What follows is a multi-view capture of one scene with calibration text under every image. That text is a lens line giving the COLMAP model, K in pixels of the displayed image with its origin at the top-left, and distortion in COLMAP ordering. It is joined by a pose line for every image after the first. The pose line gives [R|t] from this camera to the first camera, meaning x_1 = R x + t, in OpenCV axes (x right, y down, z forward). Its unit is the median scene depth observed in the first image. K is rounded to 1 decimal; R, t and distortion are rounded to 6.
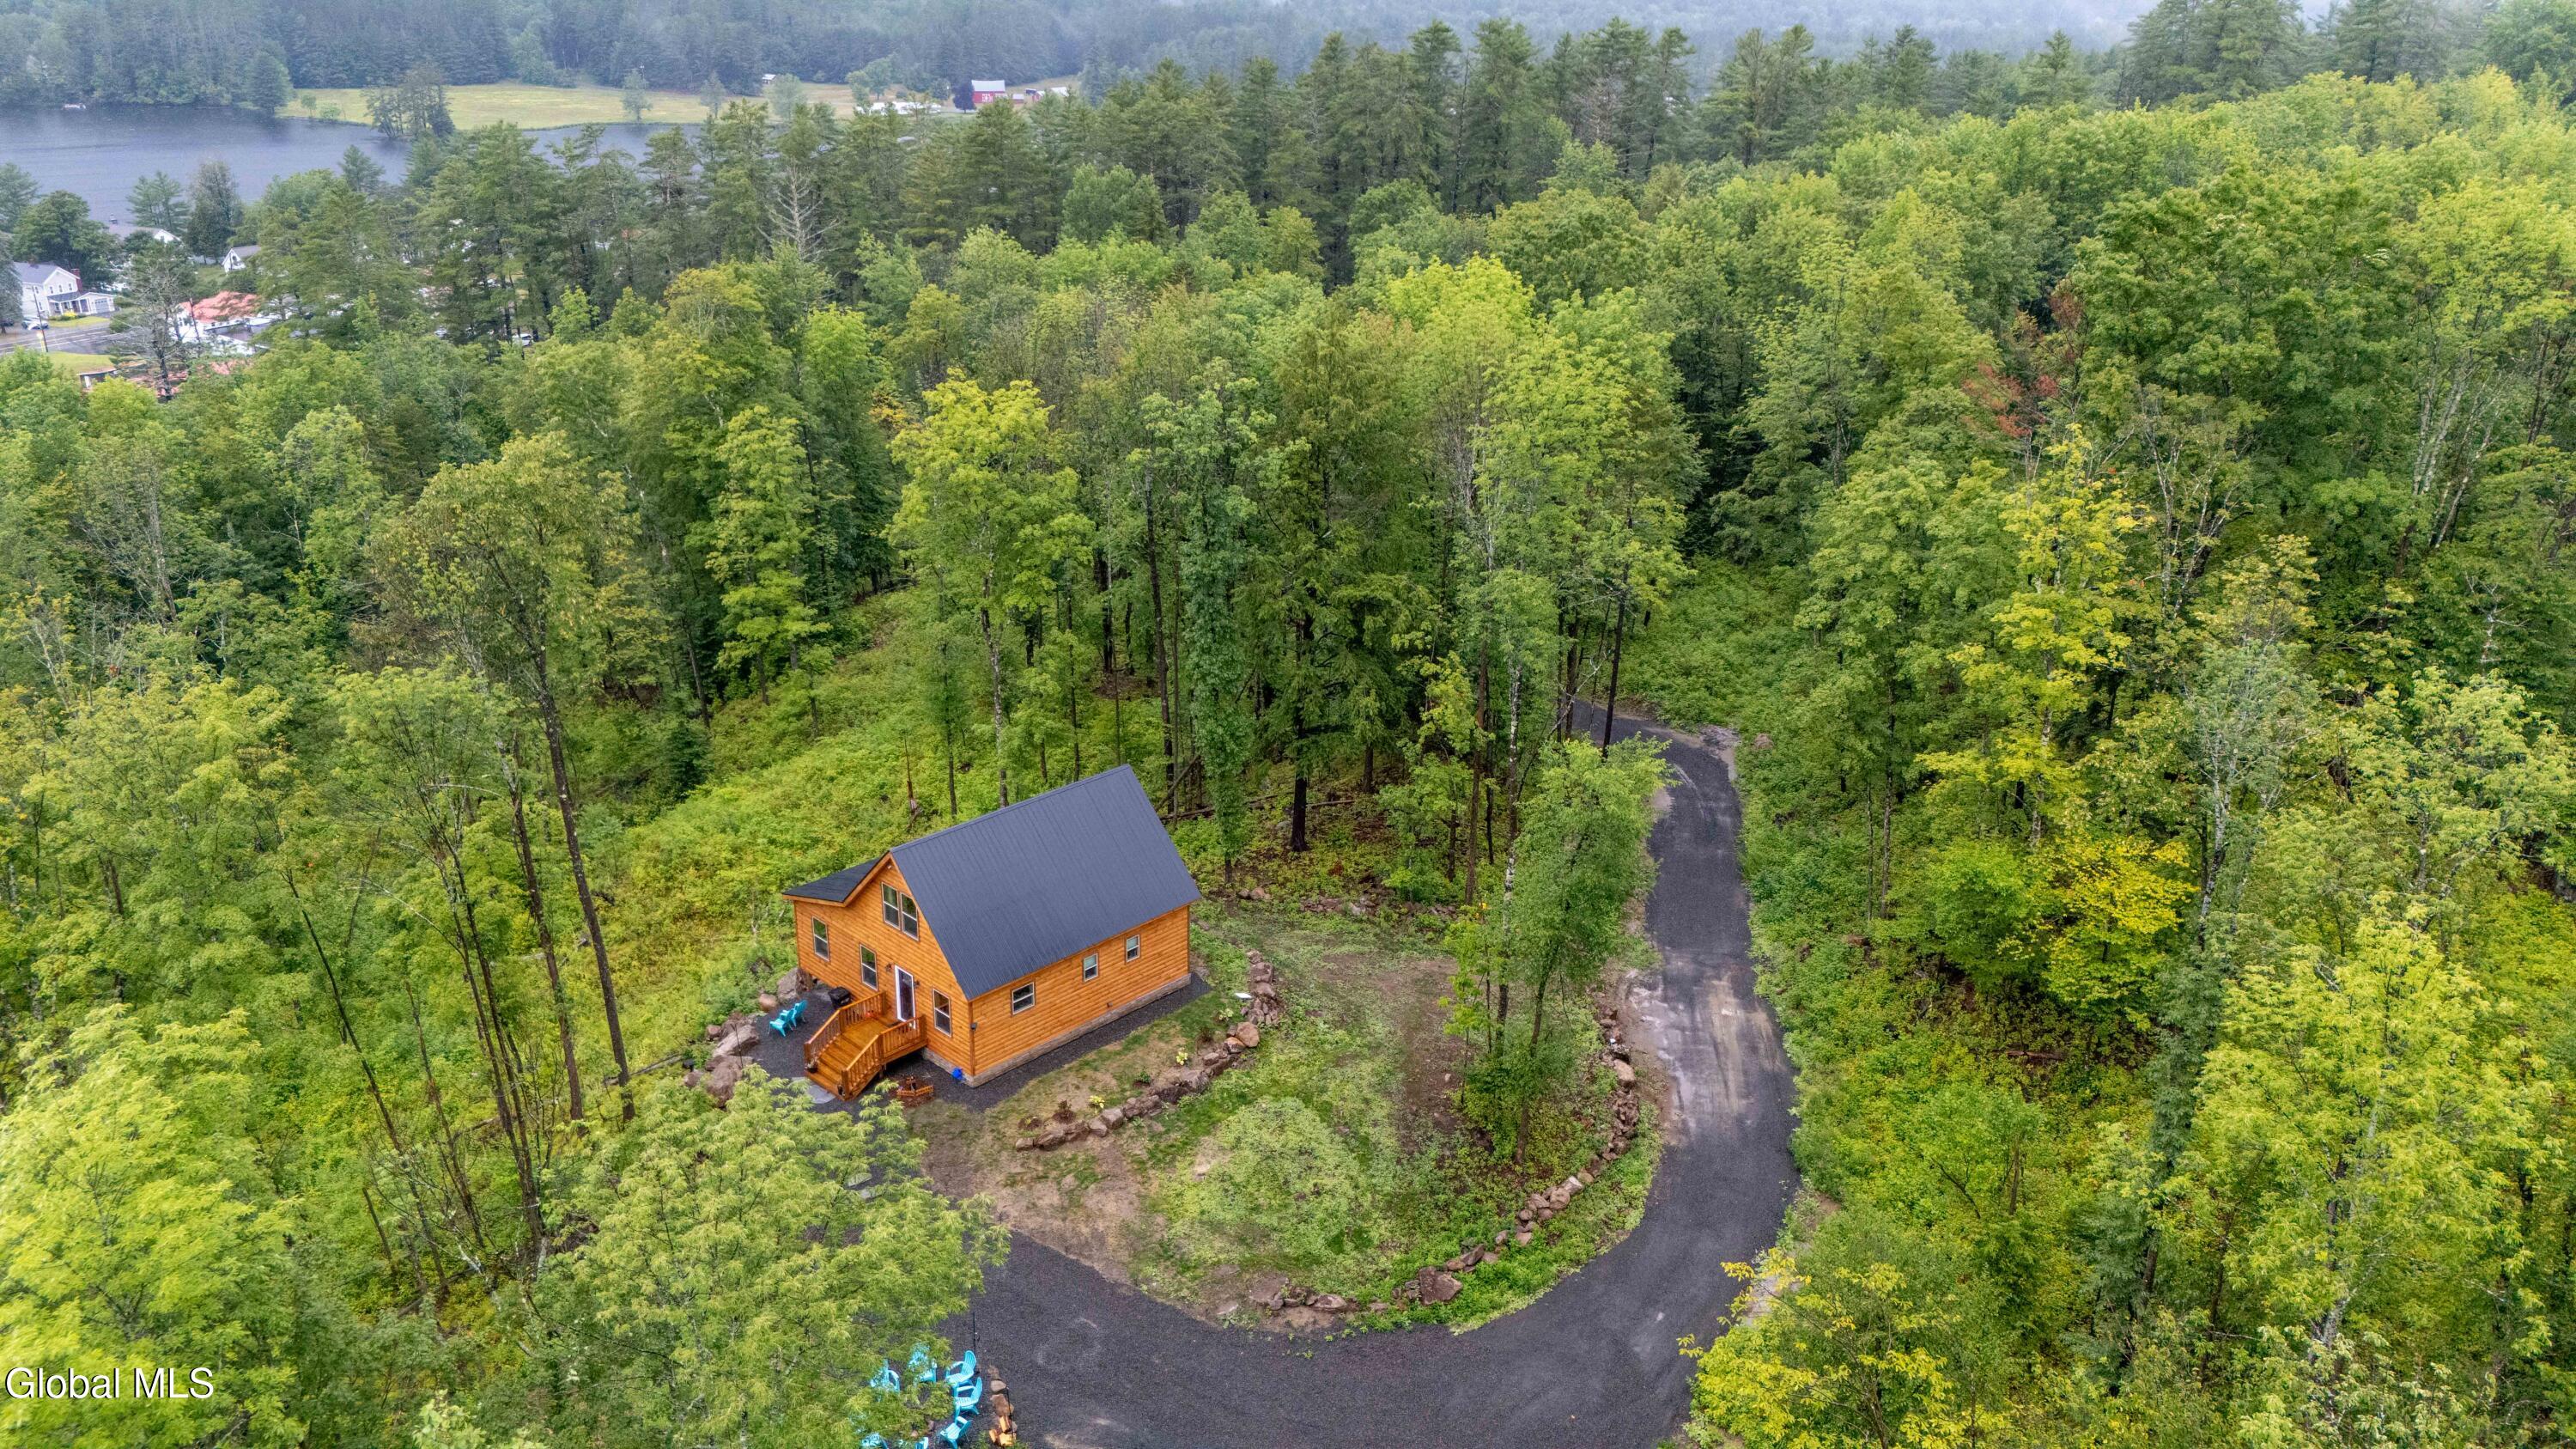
lens RADIAL K [[1890.1, 0, 1305.4], [0, 1890.1, 721.9], [0, 0, 1]] dist [0.067596, -0.061060]
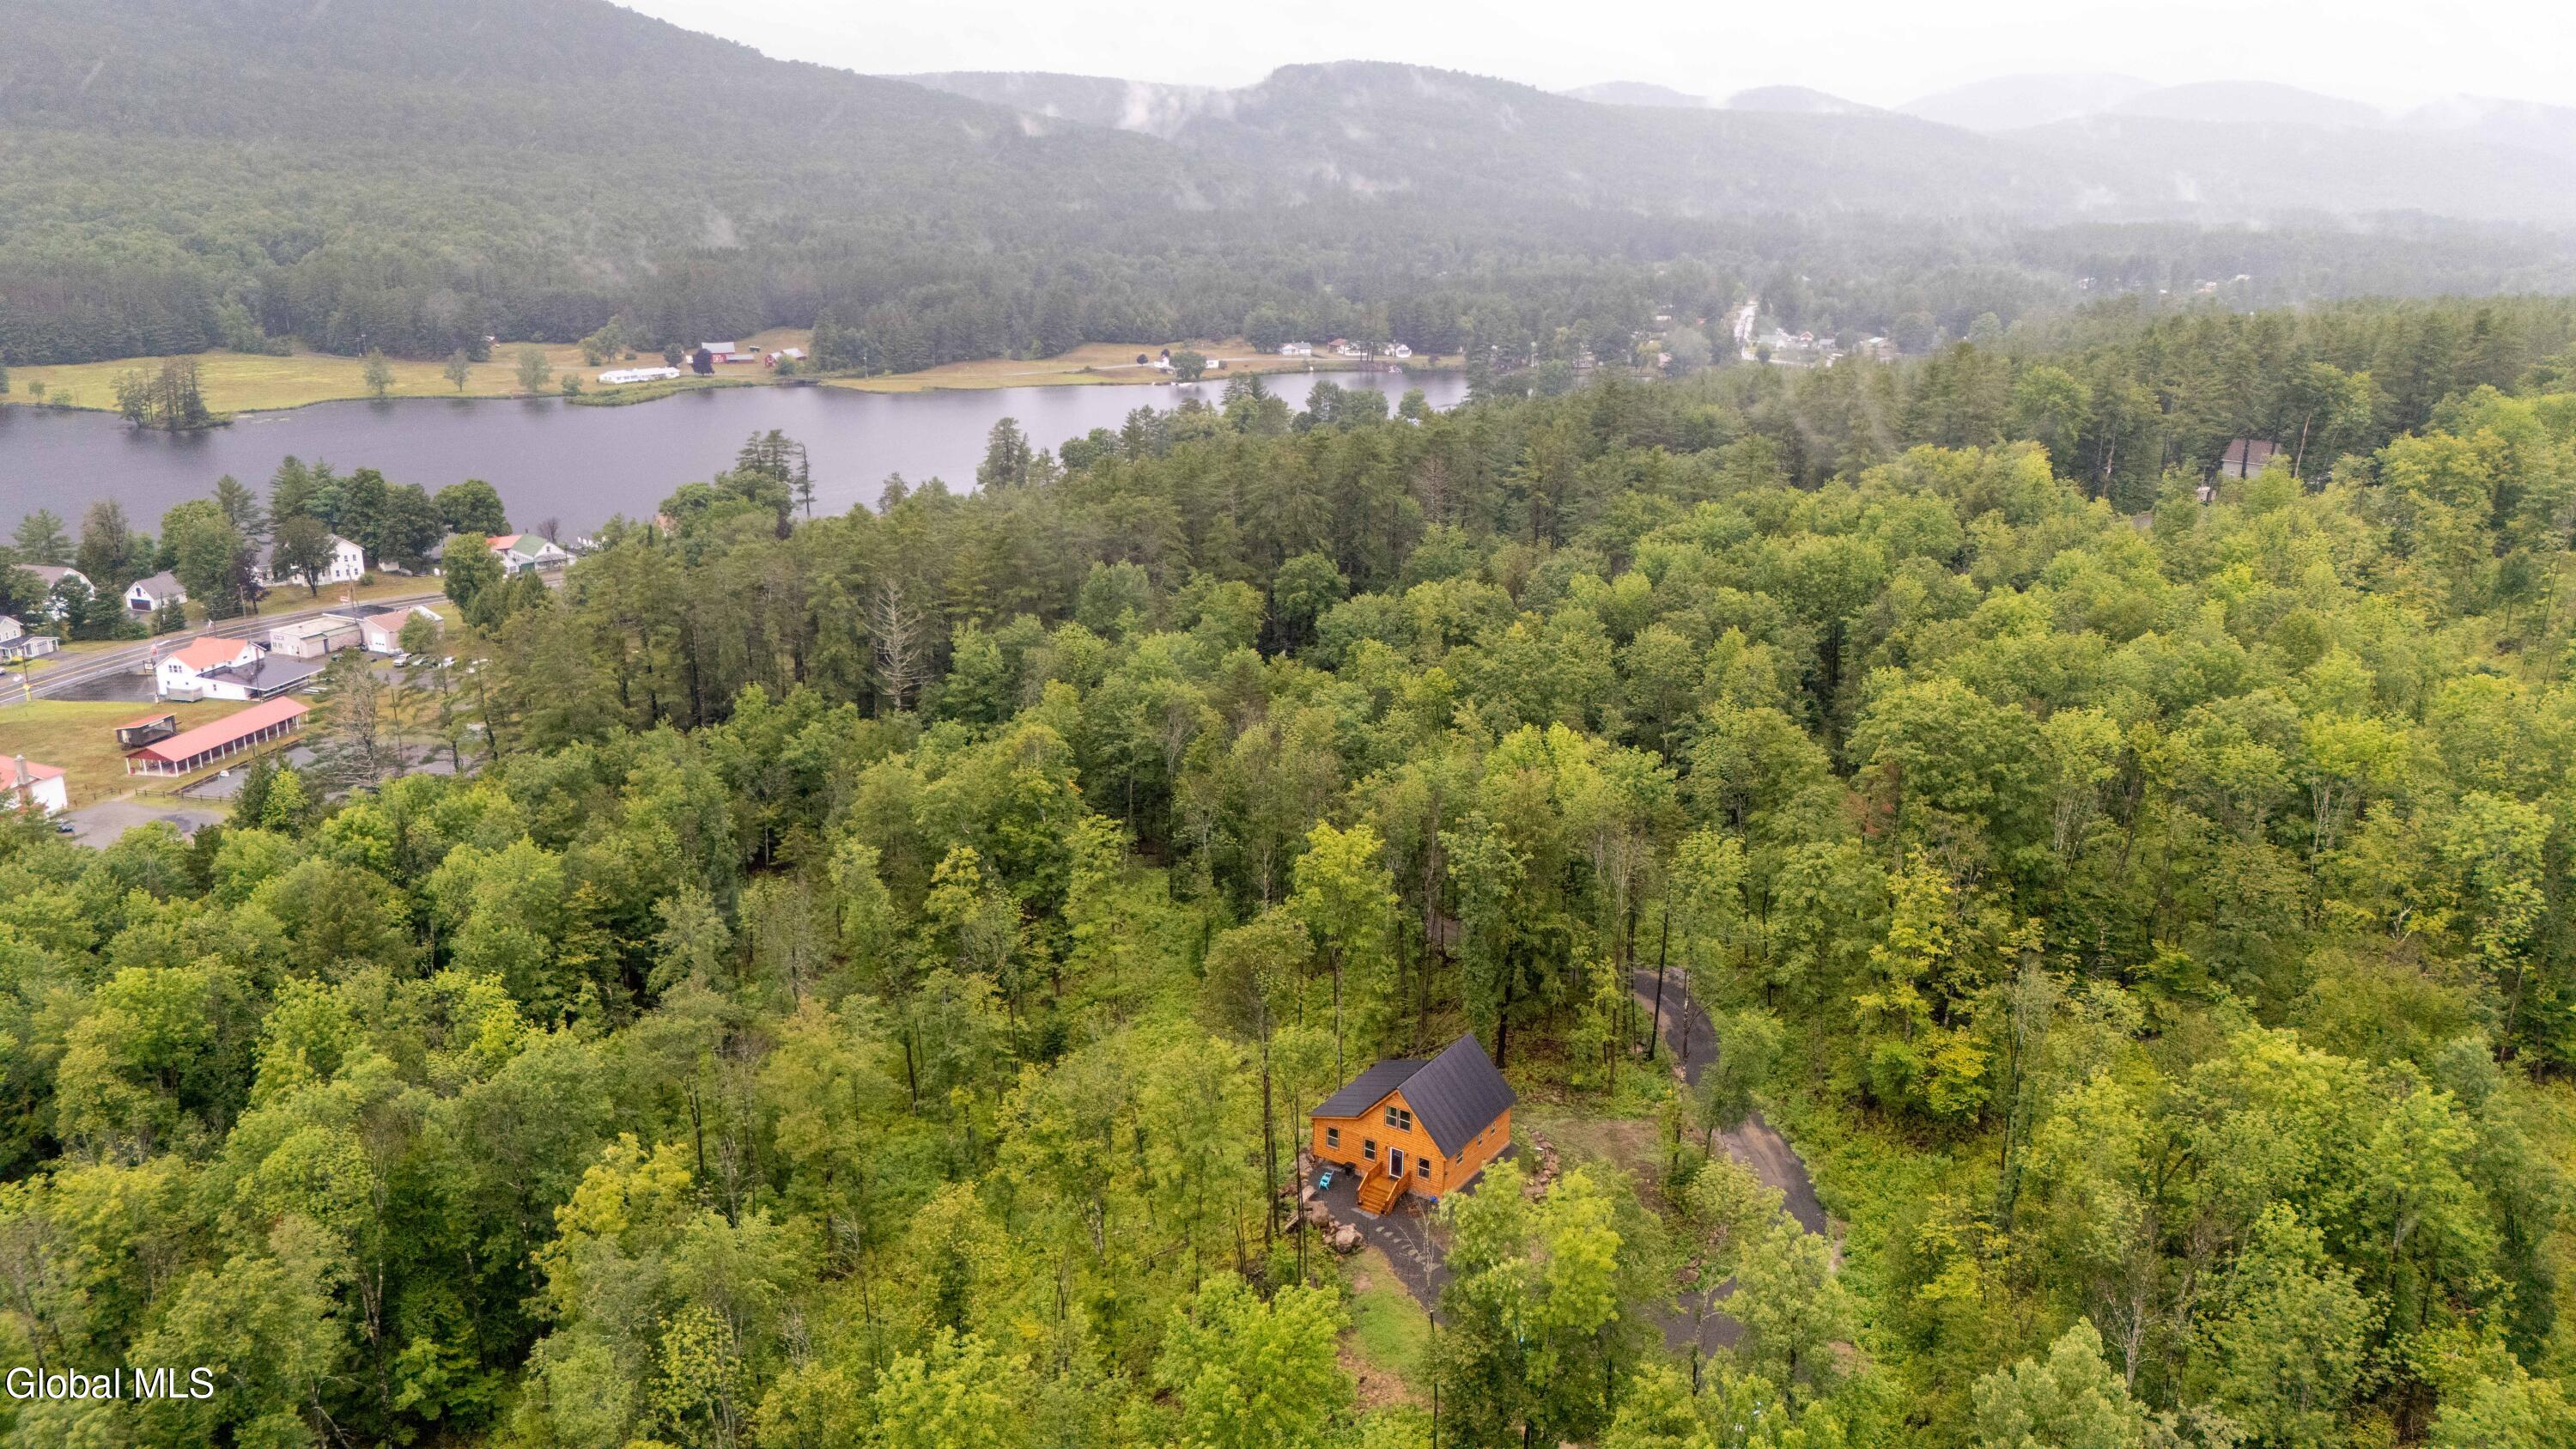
lens RADIAL K [[1890.1, 0, 1313.3], [0, 1890.1, 715.6], [0, 0, 1]] dist [0.067596, -0.061060]
pose [[0.981833, -0.053549, 0.182037, -0.625746], [0.071194, 0.993227, -0.091820, -0.142000], [-0.175887, 0.103112, 0.978995, -0.964431]]
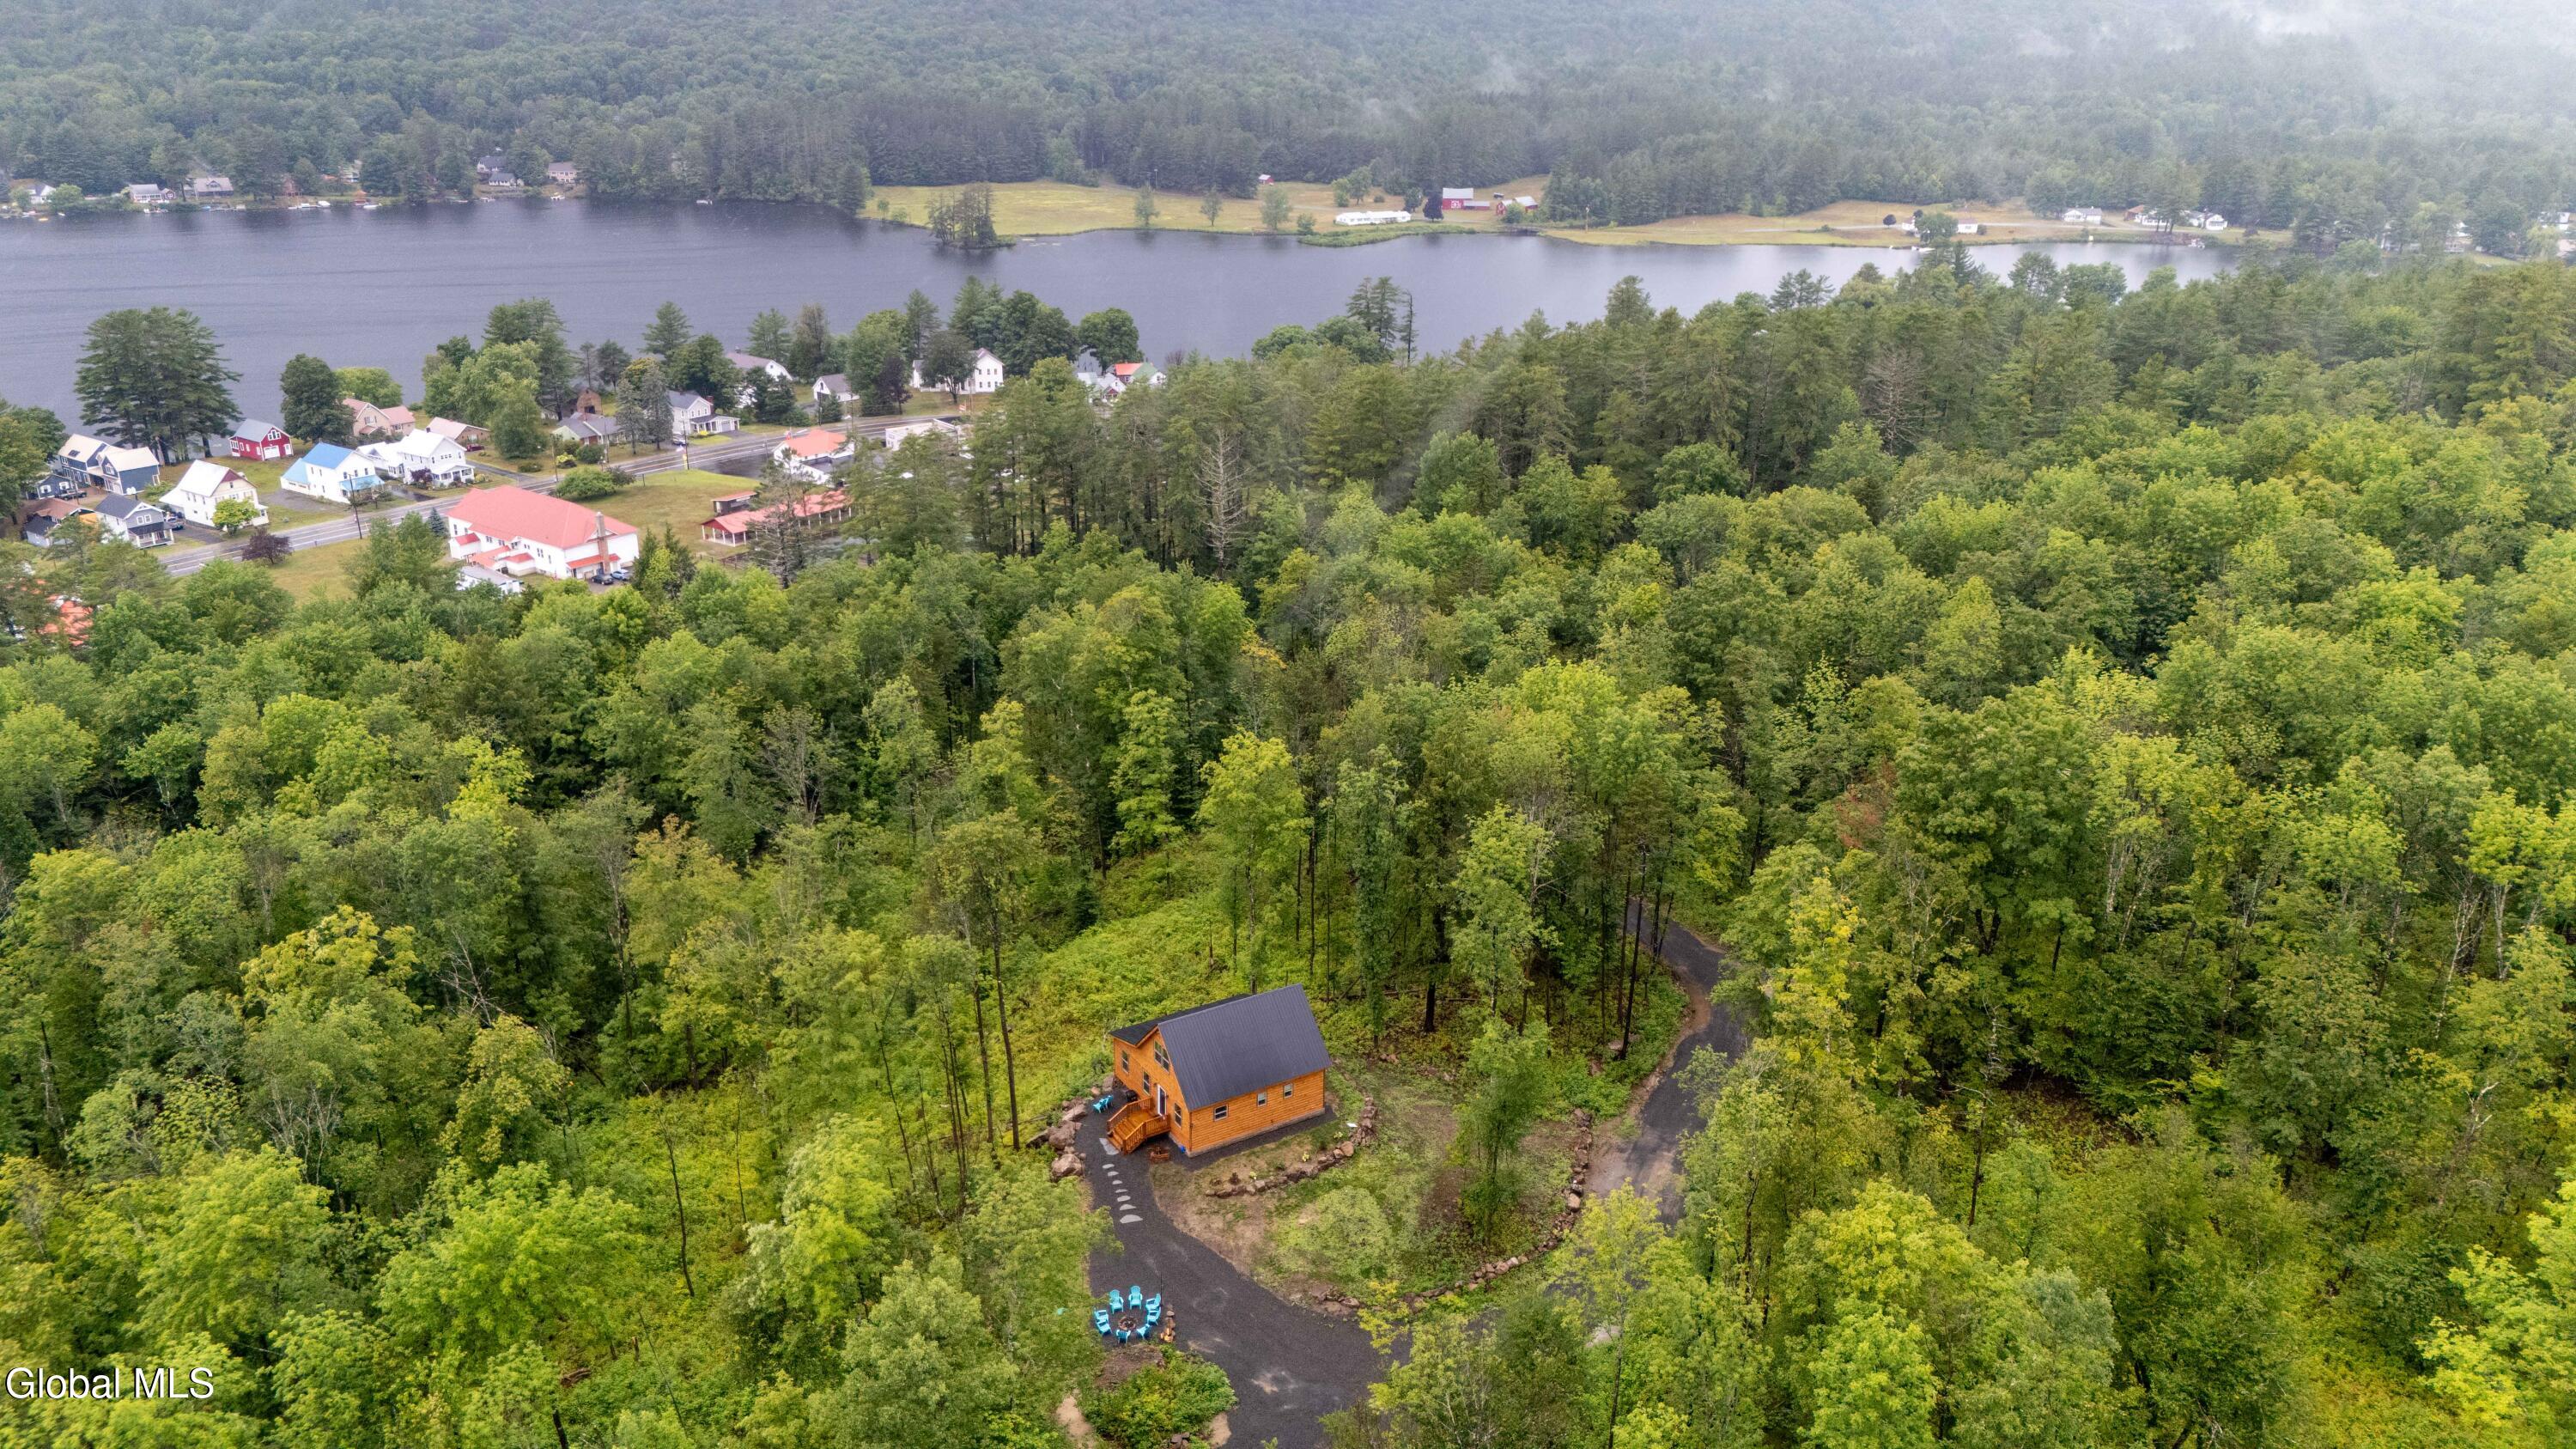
lens RADIAL K [[1890.1, 0, 1303.5], [0, 1890.1, 730.3], [0, 0, 1]] dist [0.067596, -0.061060]
pose [[0.969112, 0.089147, -0.229946, 0.308417], [-0.093292, 0.995613, -0.007195, -0.211247], [0.228296, 0.028425, 0.973177, -0.755840]]
